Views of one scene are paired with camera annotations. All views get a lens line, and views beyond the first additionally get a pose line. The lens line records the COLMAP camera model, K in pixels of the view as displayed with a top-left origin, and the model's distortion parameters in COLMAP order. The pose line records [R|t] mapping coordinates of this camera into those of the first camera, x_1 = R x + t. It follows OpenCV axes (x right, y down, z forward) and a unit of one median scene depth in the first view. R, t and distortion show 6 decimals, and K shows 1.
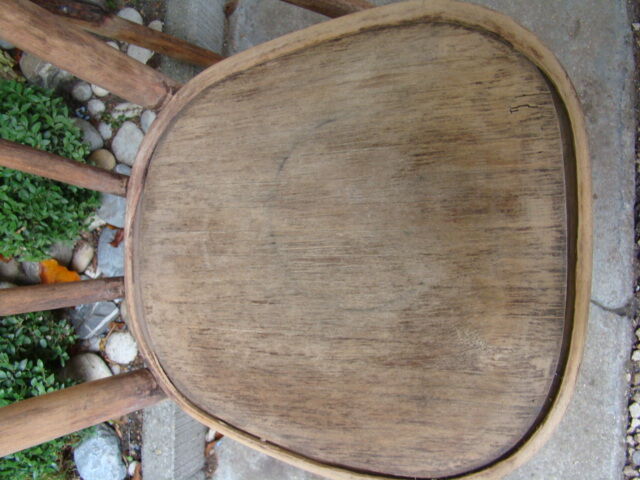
lens RADIAL K [[594.6, 0, 321.2], [0, 594.6, 242.5], [0, 0, 1]] dist [-0.132076, 0.000000]
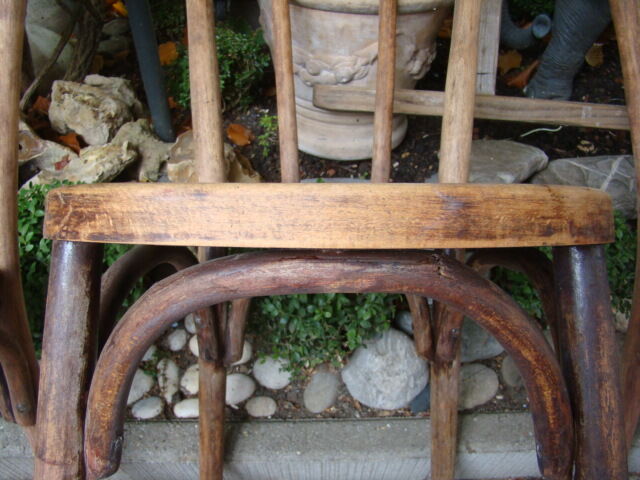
lens RADIAL K [[594.6, 0, 318.1], [0, 594.6, 244.9], [0, 0, 1]] dist [-0.132076, 0.000000]
pose [[0.050287, 0.916144, -0.397682, -0.175876], [-0.997949, 0.061883, 0.016369, -0.501585], [0.039606, 0.396043, 0.917377, 0.172439]]
